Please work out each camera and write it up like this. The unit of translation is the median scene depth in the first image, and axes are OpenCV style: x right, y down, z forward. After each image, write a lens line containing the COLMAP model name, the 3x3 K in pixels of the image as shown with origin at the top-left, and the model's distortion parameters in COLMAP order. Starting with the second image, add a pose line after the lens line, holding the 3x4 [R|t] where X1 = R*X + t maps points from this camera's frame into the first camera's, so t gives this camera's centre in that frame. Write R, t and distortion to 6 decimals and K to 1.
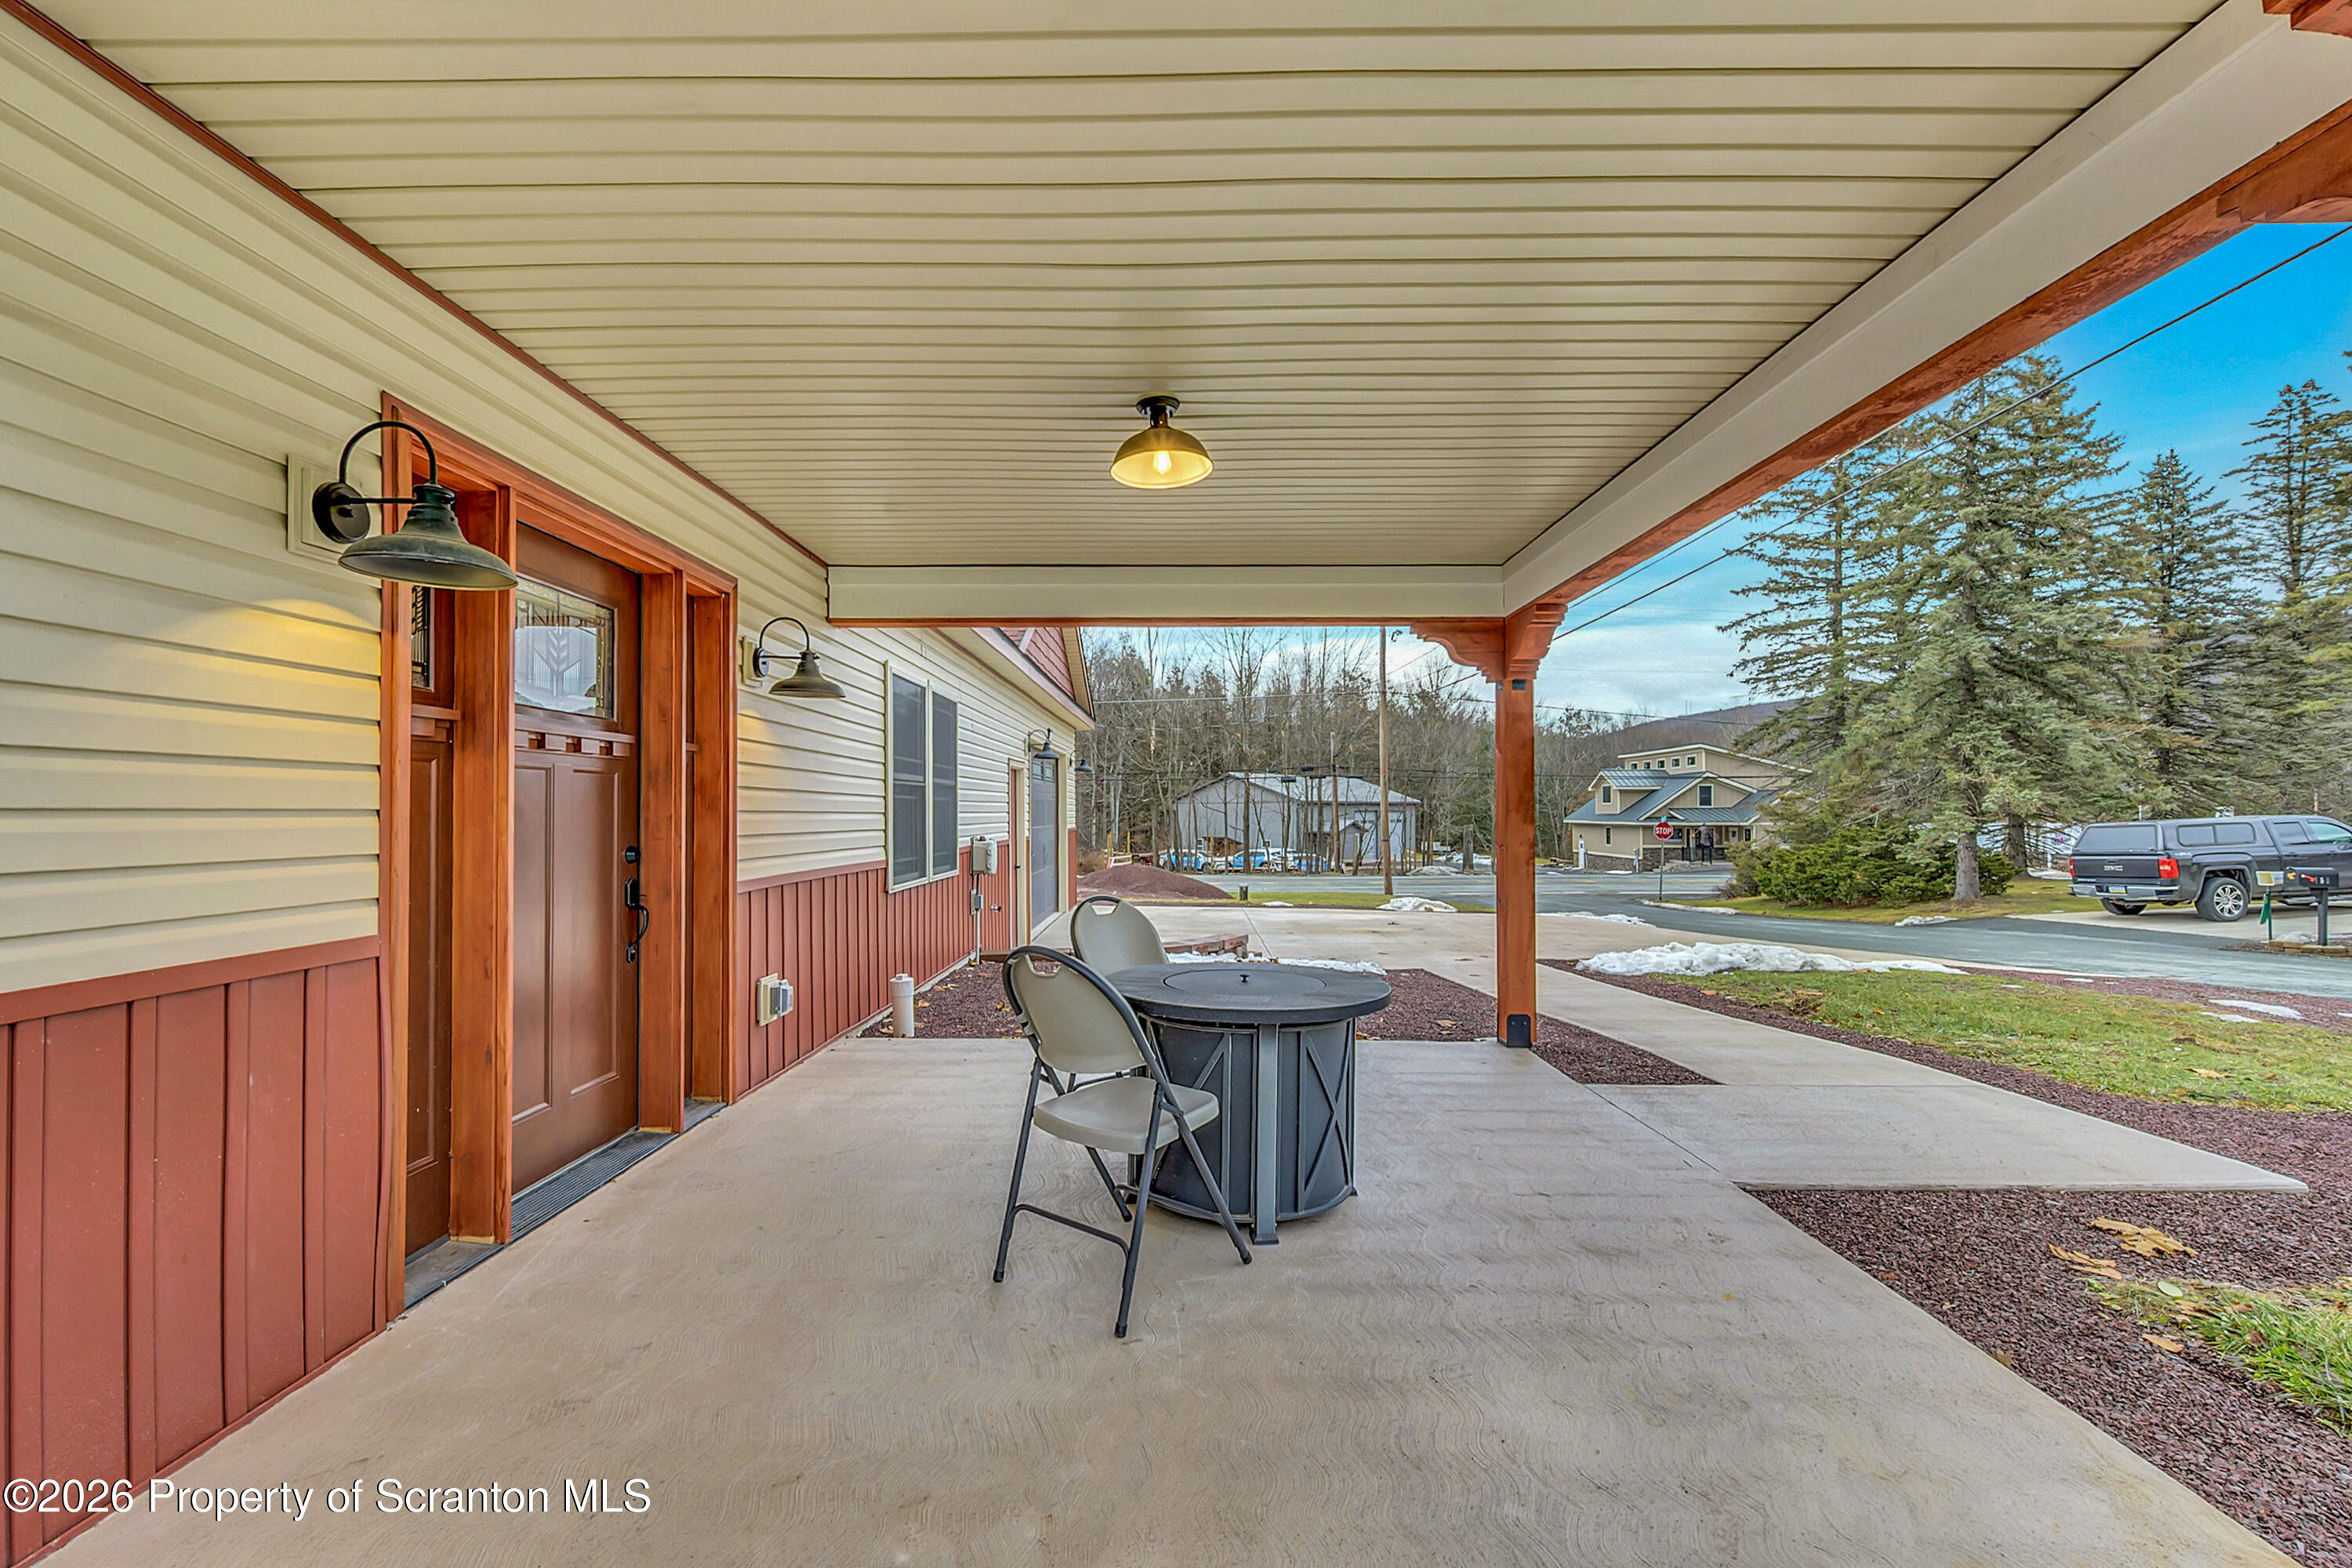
lens RADIAL K [[1032.7, 0, 1192.4], [0, 1032.7, 822.9], [0, 0, 1]] dist [-0.001626, -0.000353]
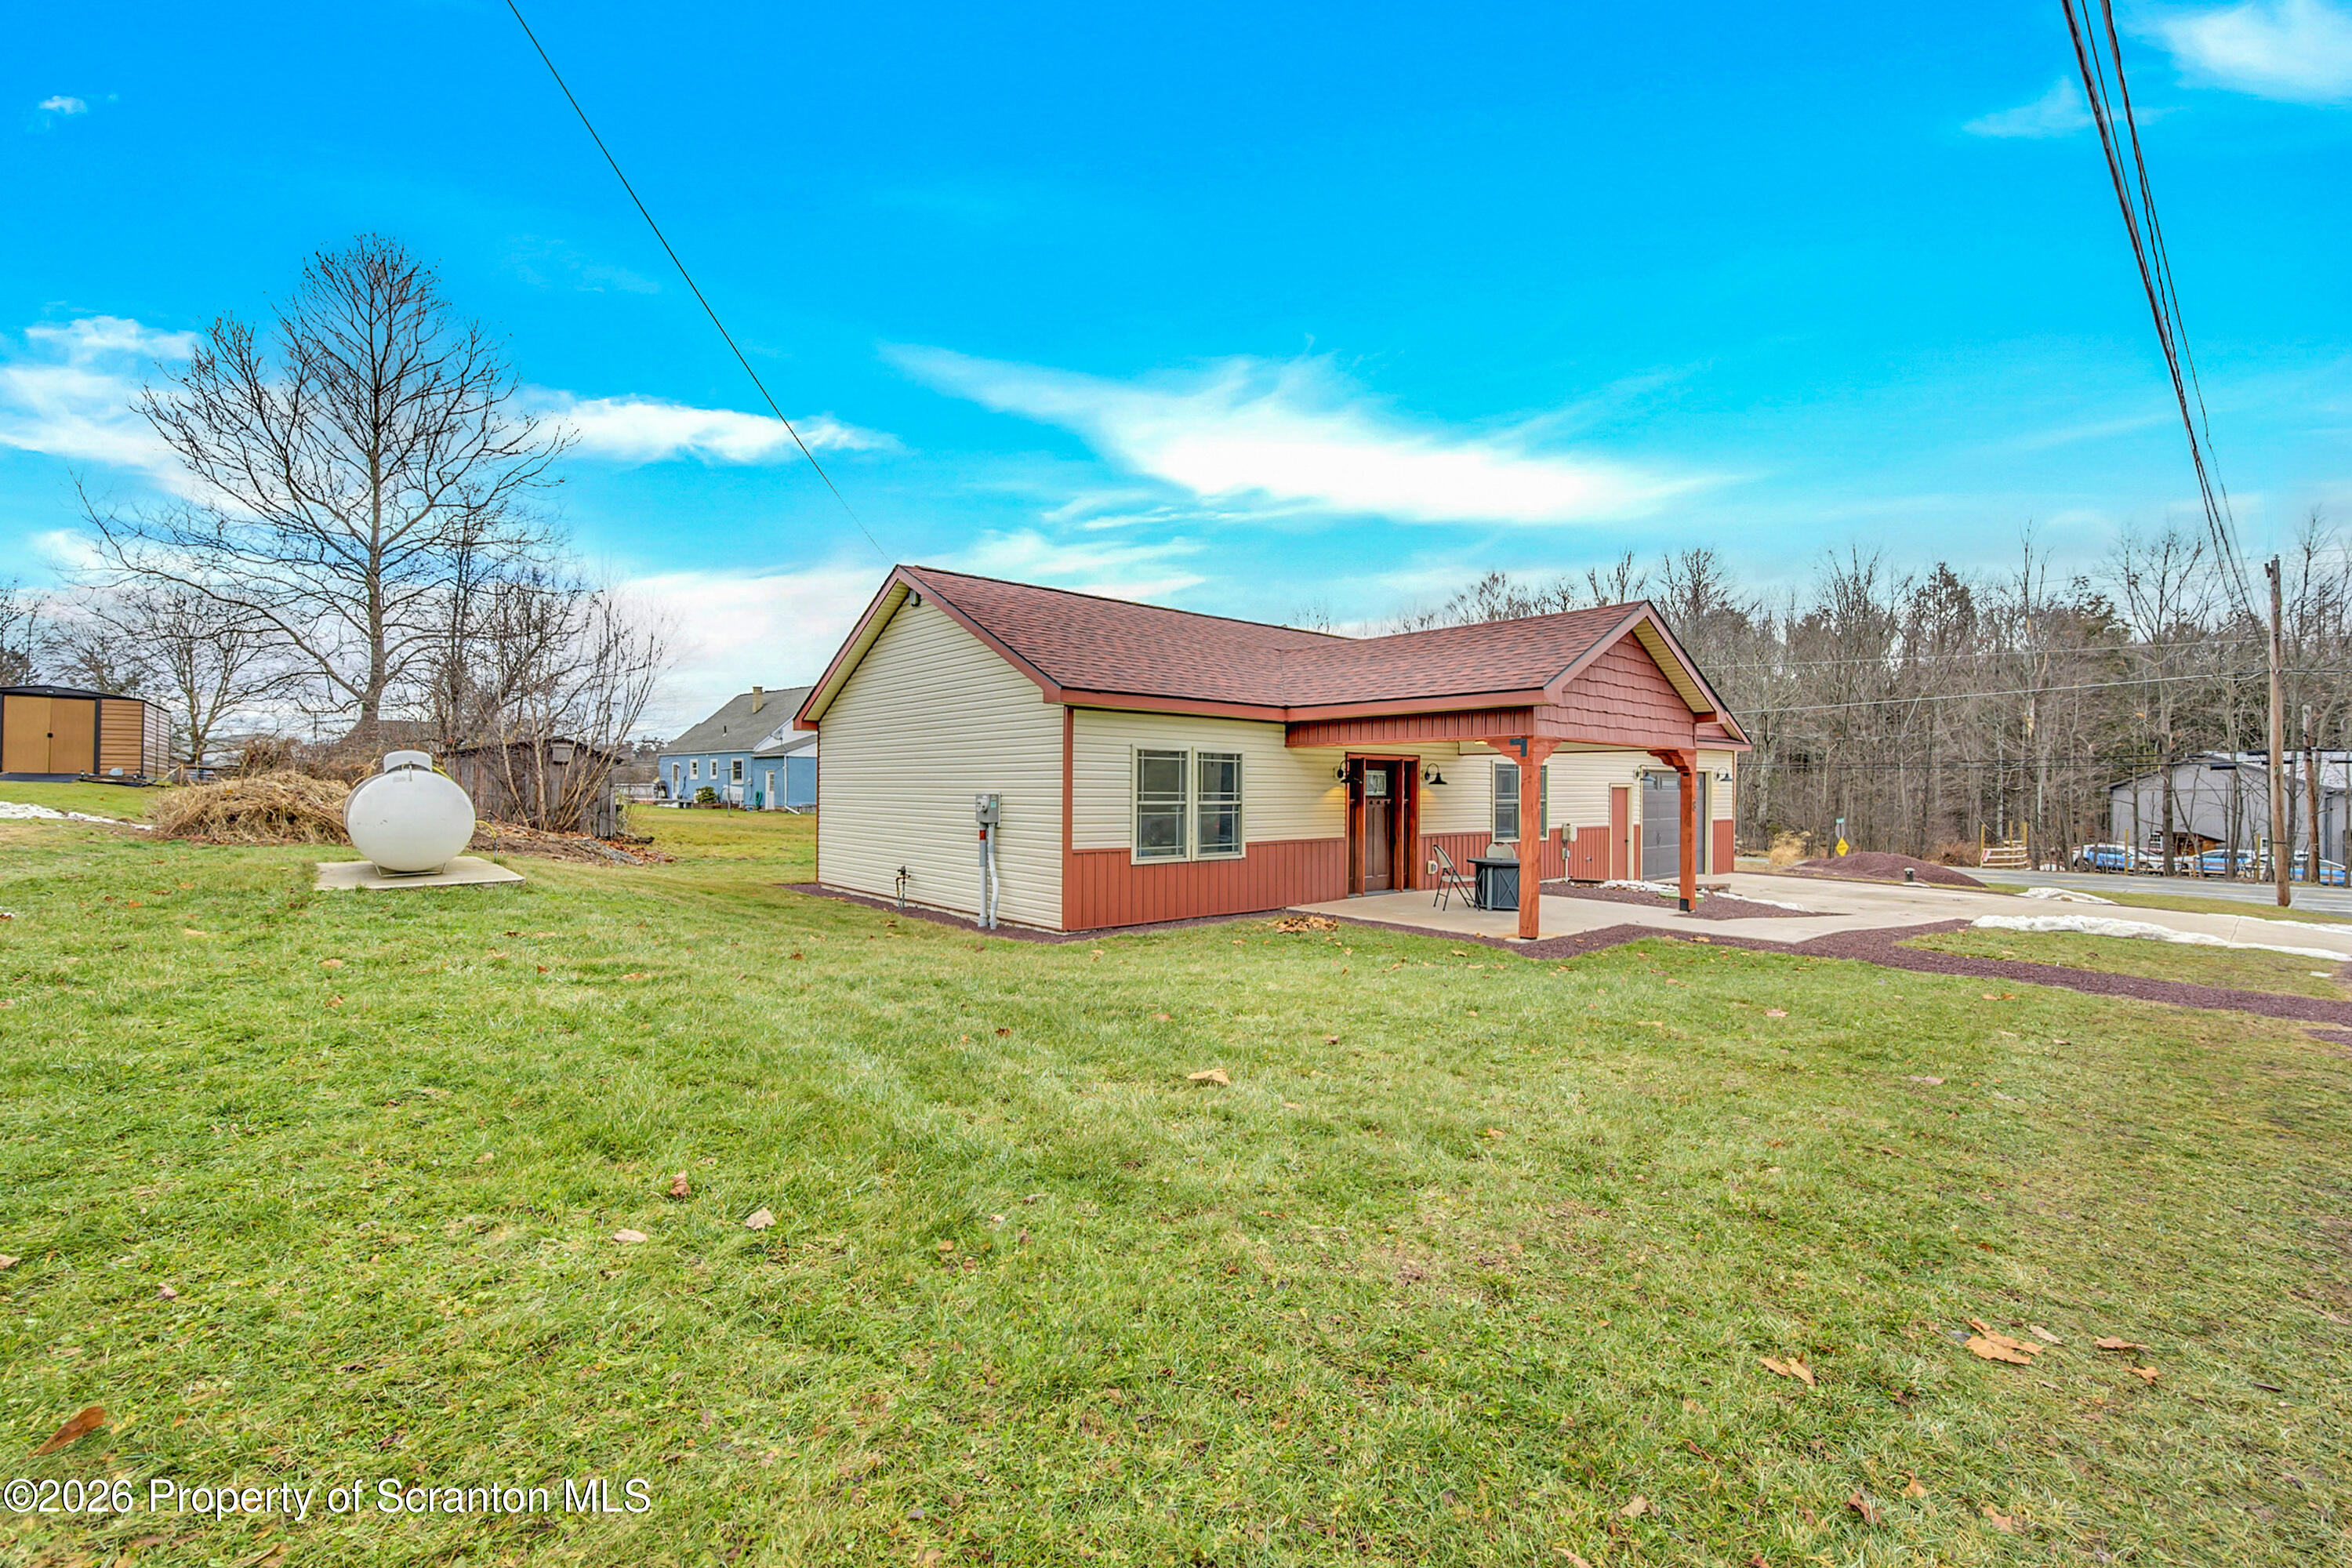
lens RADIAL K [[1032.7, 0, 1192.4], [0, 1032.7, 822.9], [0, 0, 1]] dist [-0.001626, -0.000353]
pose [[0.680649, 0.026247, -0.732139, 1.869157], [-0.014176, 0.999643, 0.022658, -0.062835], [0.732472, -0.005044, 0.680778, -2.322785]]
